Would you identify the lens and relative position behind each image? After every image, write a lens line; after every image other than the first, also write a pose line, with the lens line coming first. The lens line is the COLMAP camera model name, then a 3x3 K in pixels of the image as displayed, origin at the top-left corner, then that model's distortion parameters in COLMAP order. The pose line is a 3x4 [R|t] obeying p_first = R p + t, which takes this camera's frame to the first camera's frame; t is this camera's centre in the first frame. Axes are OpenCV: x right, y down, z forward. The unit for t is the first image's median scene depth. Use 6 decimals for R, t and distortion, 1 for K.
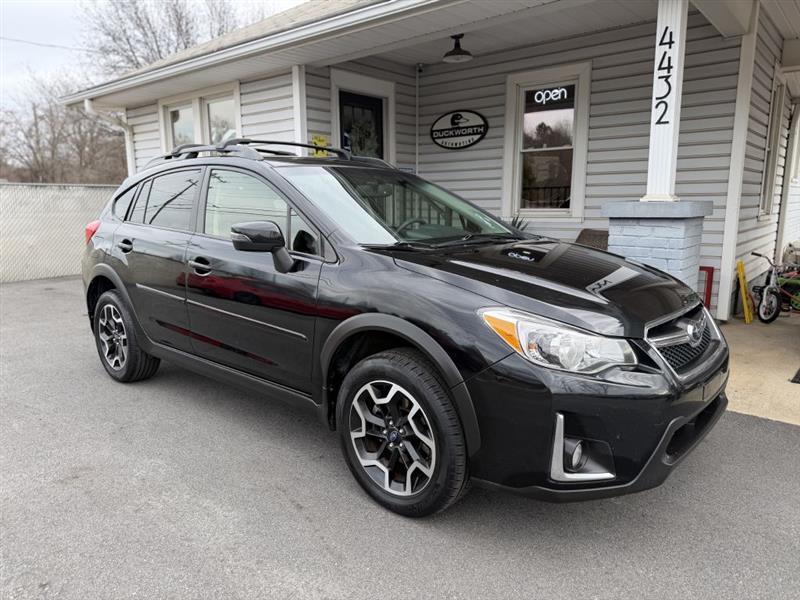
lens RADIAL K [[596.5, 0, 401.7], [0, 596.5, 299.5], [0, 0, 1]] dist [-0.002448, -0.004954]
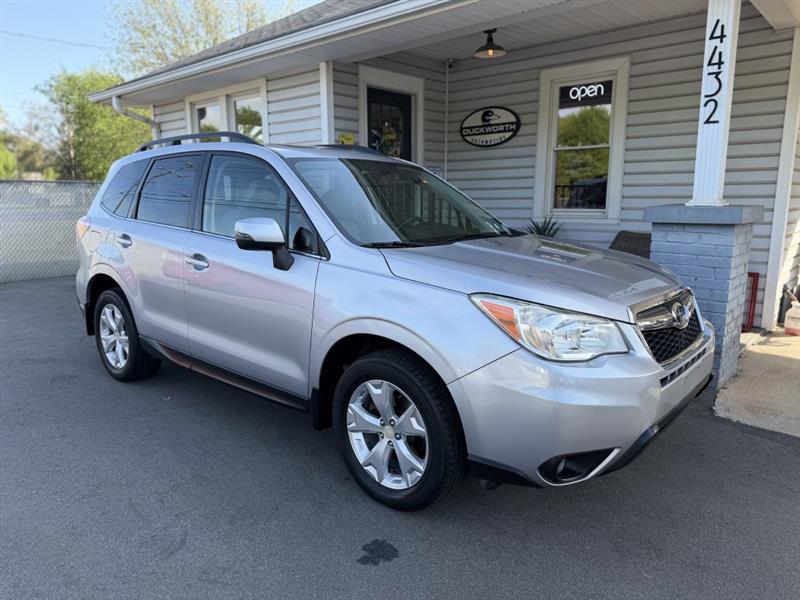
lens RADIAL K [[596.5, 0, 401.7], [0, 596.5, 299.5], [0, 0, 1]] dist [-0.002448, -0.004954]
pose [[0.999105, 0.010023, -0.041089, -0.004971], [-0.009639, 0.999908, 0.009534, -0.013286], [0.041180, -0.009130, 0.999110, 0.024840]]
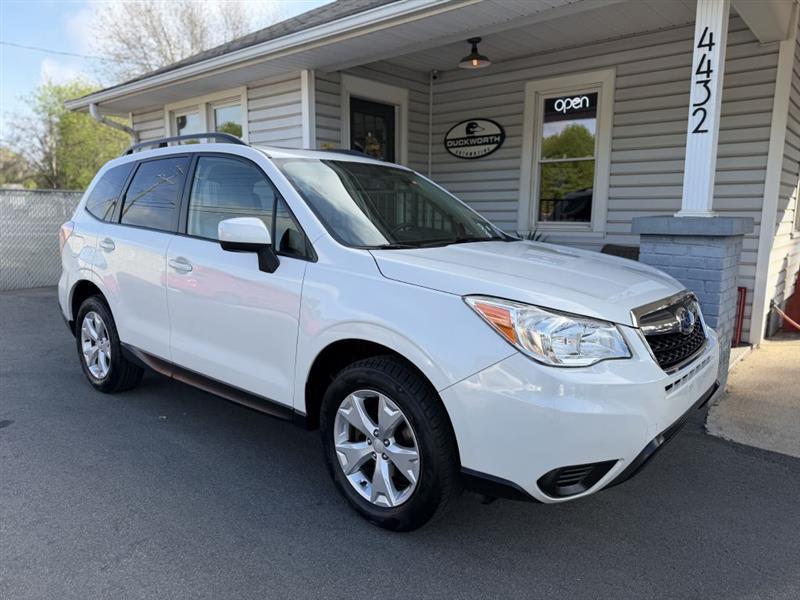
lens RADIAL K [[594.4, 0, 400.4], [0, 594.4, 298.6], [0, 0, 1]] dist [0.003005, -0.012328]
pose [[0.999727, 0.015110, -0.017840, -0.001845], [-0.015416, 0.999734, -0.017140, -0.010399], [0.017576, 0.017410, 0.999694, 0.050658]]
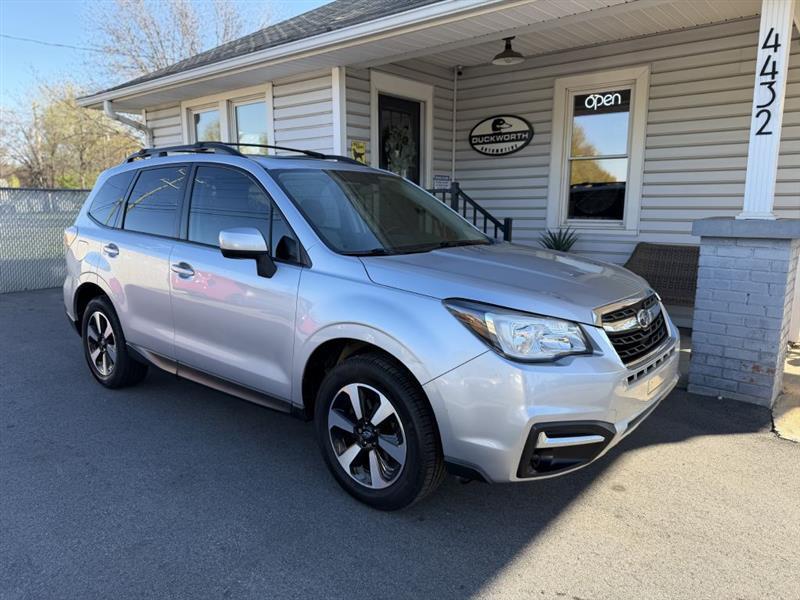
lens RADIAL K [[597.8, 0, 397.7], [0, 597.8, 300.0], [0, 0, 1]] dist [-0.008739, 0.000554]
pose [[0.999983, 0.005732, 0.001154, -0.073992], [-0.005730, 0.999982, -0.001753, -0.022578], [-0.001164, 0.001746, 0.999998, 0.055256]]
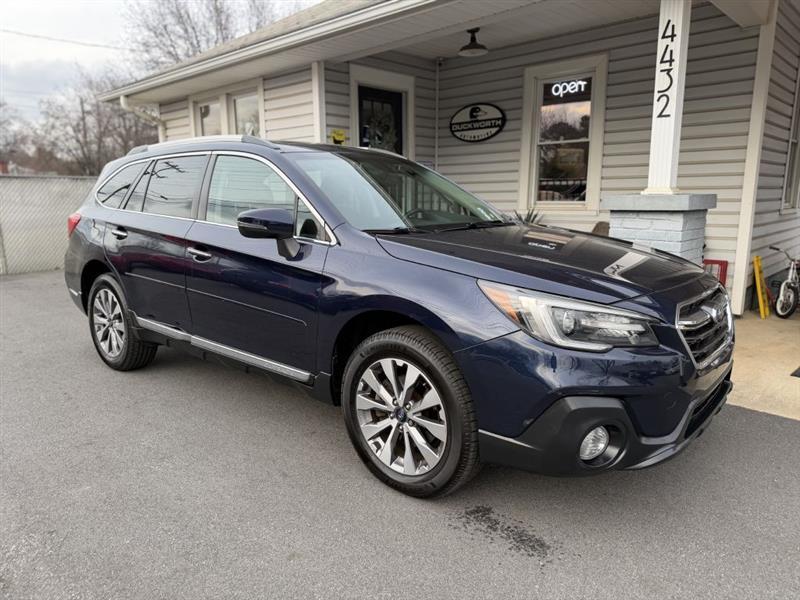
lens RADIAL K [[597.7, 0, 397.8], [0, 597.7, 301.8], [0, 0, 1]] dist [-0.001705, -0.004179]
pose [[0.997571, 0.013768, -0.068279, 0.038100], [-0.012695, 0.999789, 0.016120, 0.003958], [0.068487, -0.015214, 0.997536, -0.025098]]
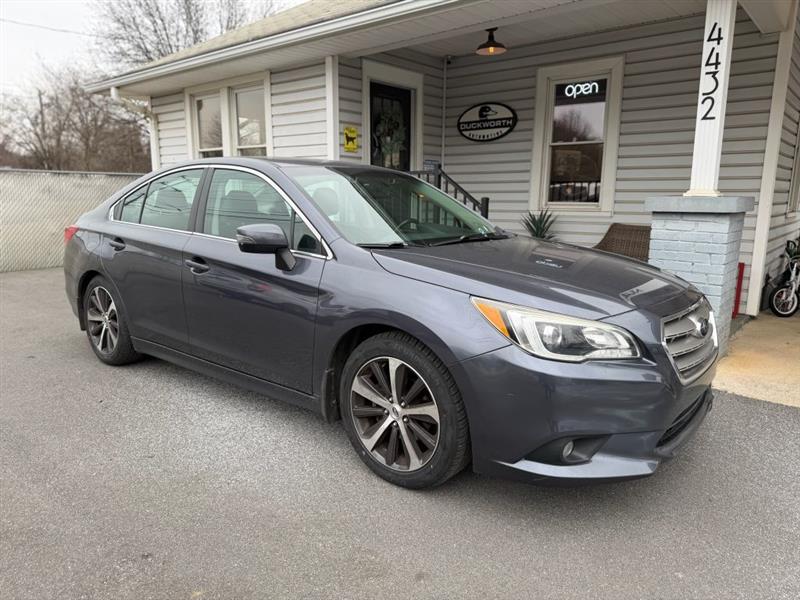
lens RADIAL K [[600.1, 0, 399.6], [0, 600.1, 302.6], [0, 0, 1]] dist [-0.010901, 0.000911]
pose [[0.999903, 0.013627, -0.002977, -0.047471], [-0.013576, 0.999775, 0.016315, 0.003702], [0.003199, -0.016273, 0.999862, -0.011796]]
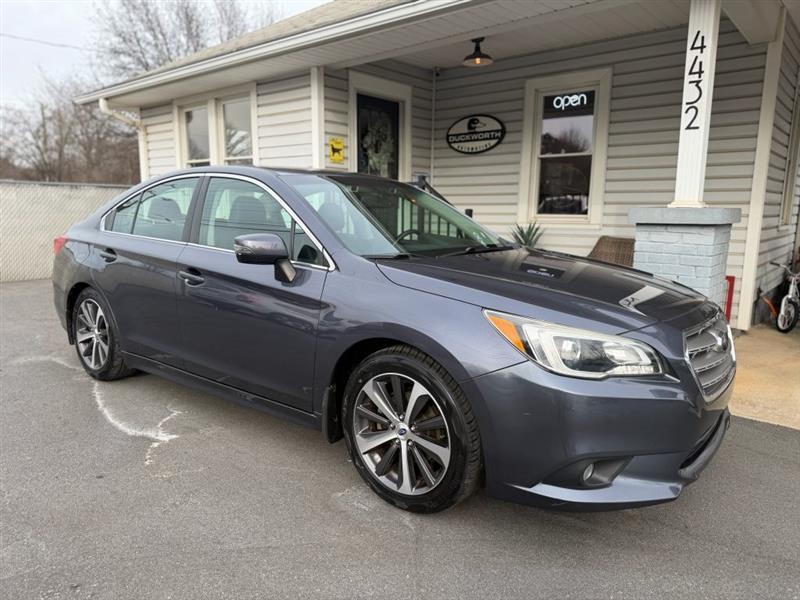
lens RADIAL K [[596.6, 0, 400.1], [0, 596.6, 301.4], [0, 0, 1]] dist [-0.000104, -0.008390]
pose [[0.999841, 0.017053, -0.005252, -0.021751], [-0.017093, 0.999825, -0.007546, 0.003599], [0.005122, 0.007635, 0.999958, 0.008019]]
